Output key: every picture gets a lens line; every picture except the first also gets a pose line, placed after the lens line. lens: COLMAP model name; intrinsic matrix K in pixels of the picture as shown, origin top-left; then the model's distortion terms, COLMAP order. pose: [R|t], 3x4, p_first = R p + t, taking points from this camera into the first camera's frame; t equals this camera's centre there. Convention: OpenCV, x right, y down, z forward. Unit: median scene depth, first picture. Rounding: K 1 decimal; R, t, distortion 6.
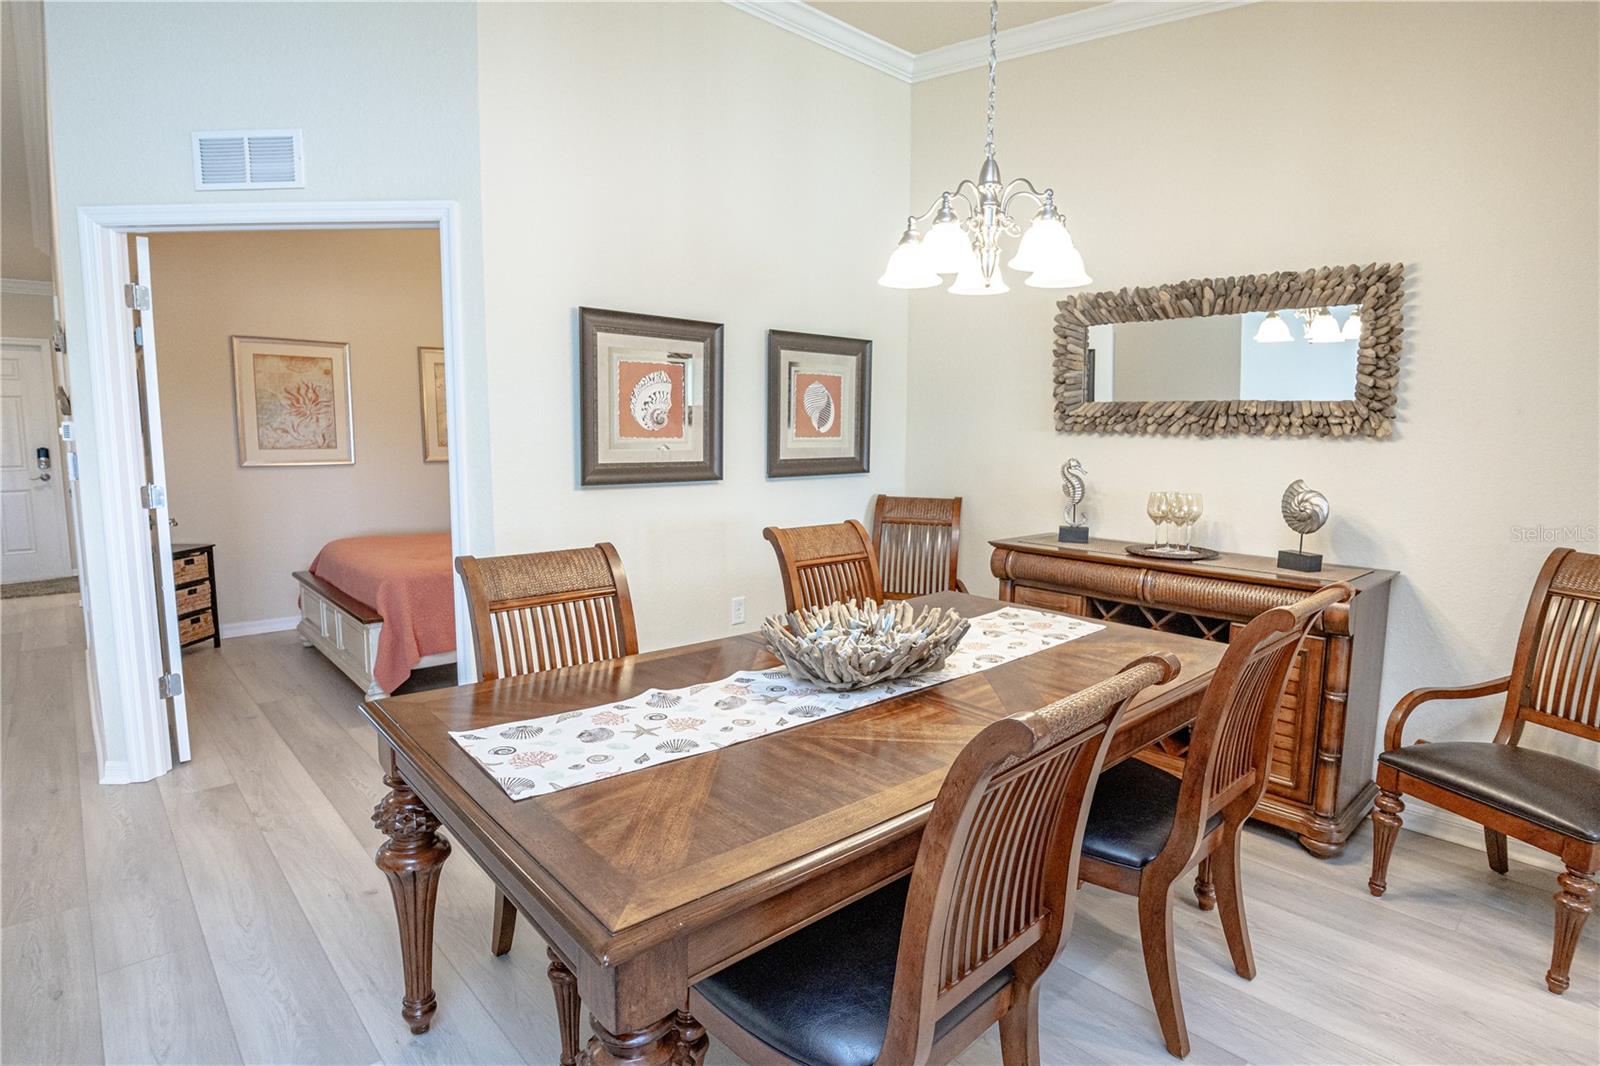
lens RADIAL K [[819.1, 0, 798.0], [0, 819.1, 549.8], [0, 0, 1]] dist [-0.031715, 0.000316]
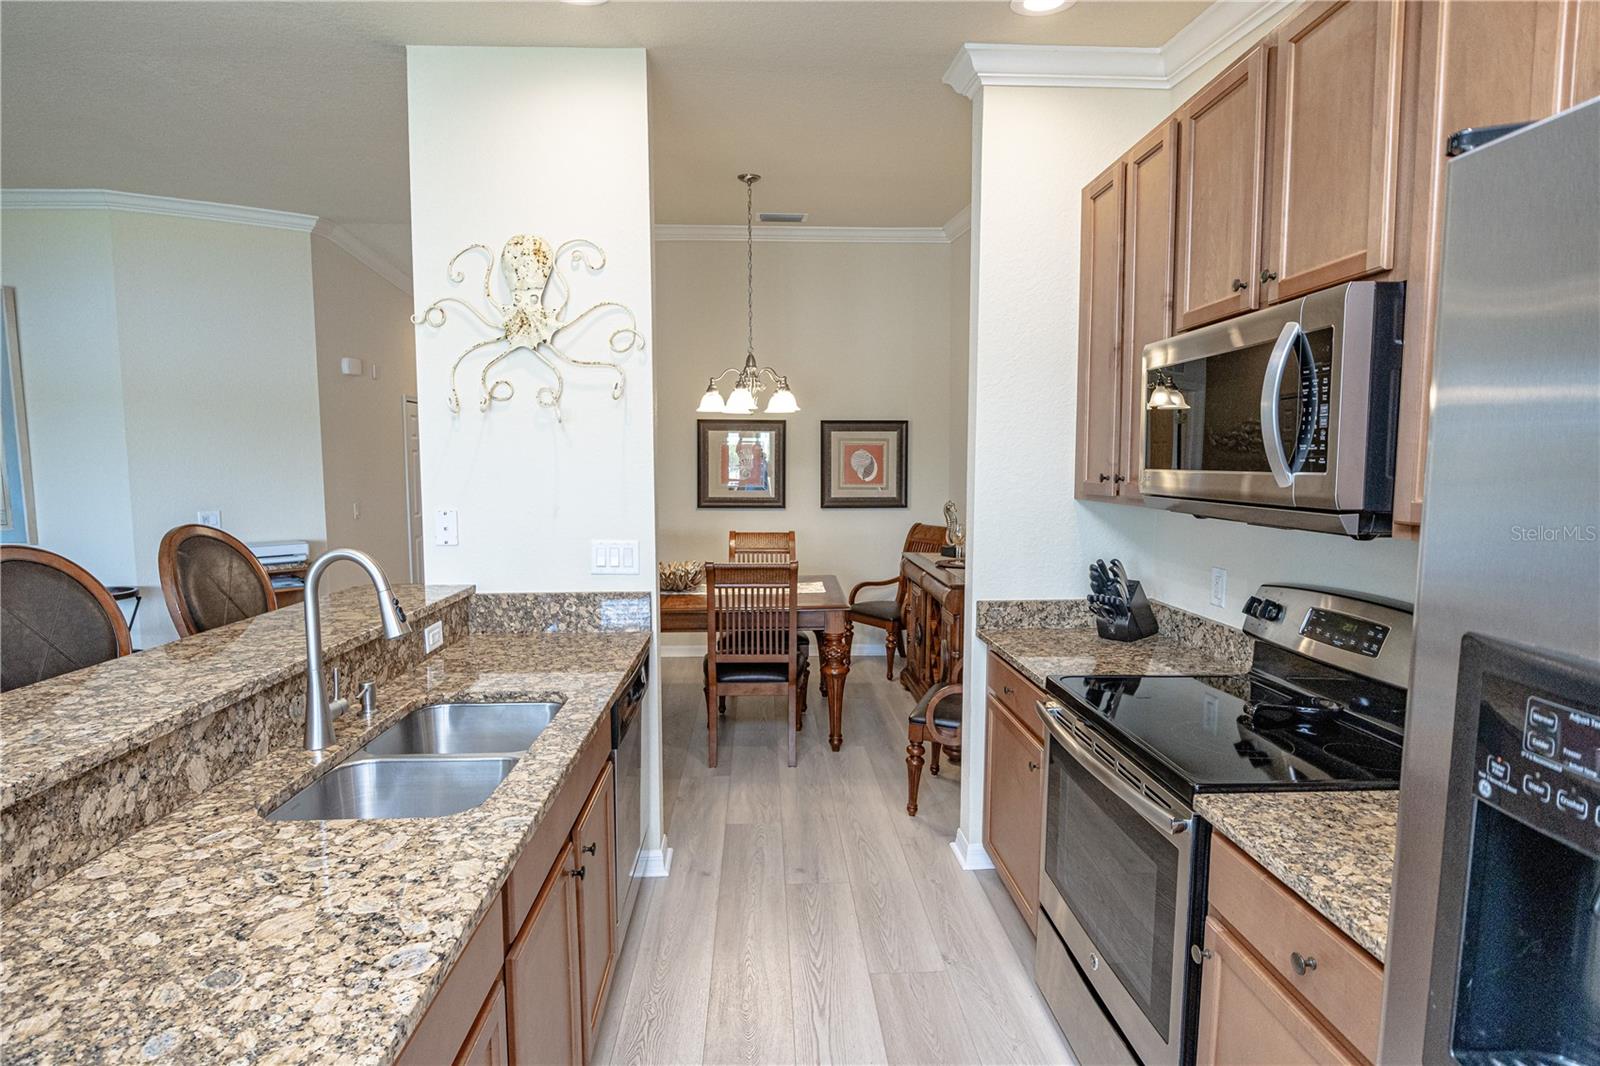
lens RADIAL K [[818.4, 0, 800.0], [0, 818.4, 533.0], [0, 0, 1]] dist [-0.027316, 0.000475]
pose [[0.773195, 0.046952, -0.632428, 1.126458], [-0.088728, 0.995456, -0.034573, 0.024367], [0.627931, 0.082846, 0.773847, -0.338289]]
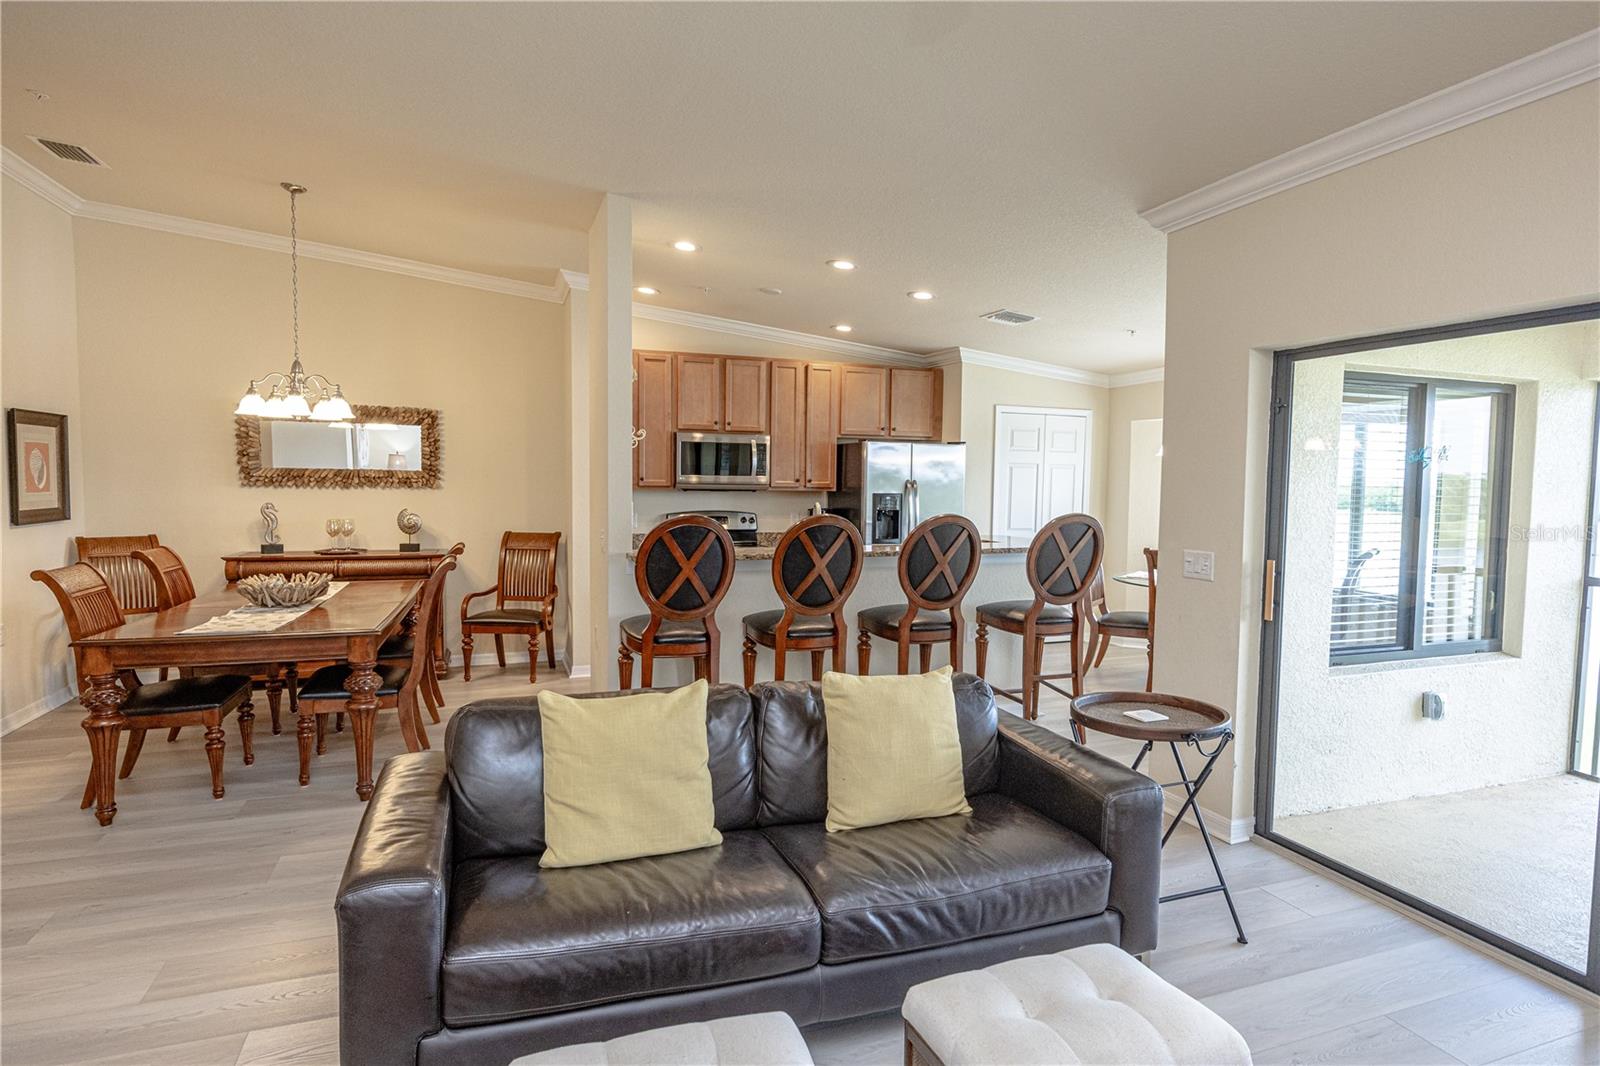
lens RADIAL K [[889.3, 0, 804.2], [0, 889.3, 478.8], [0, 0, 1]] dist [0.000466, -0.000011]
pose [[0.397673, -0.001885, 0.917525, -0.915453], [0.128215, 0.990300, -0.053536, 0.077412], [-0.908525, 0.138930, 0.394057, -0.719414]]
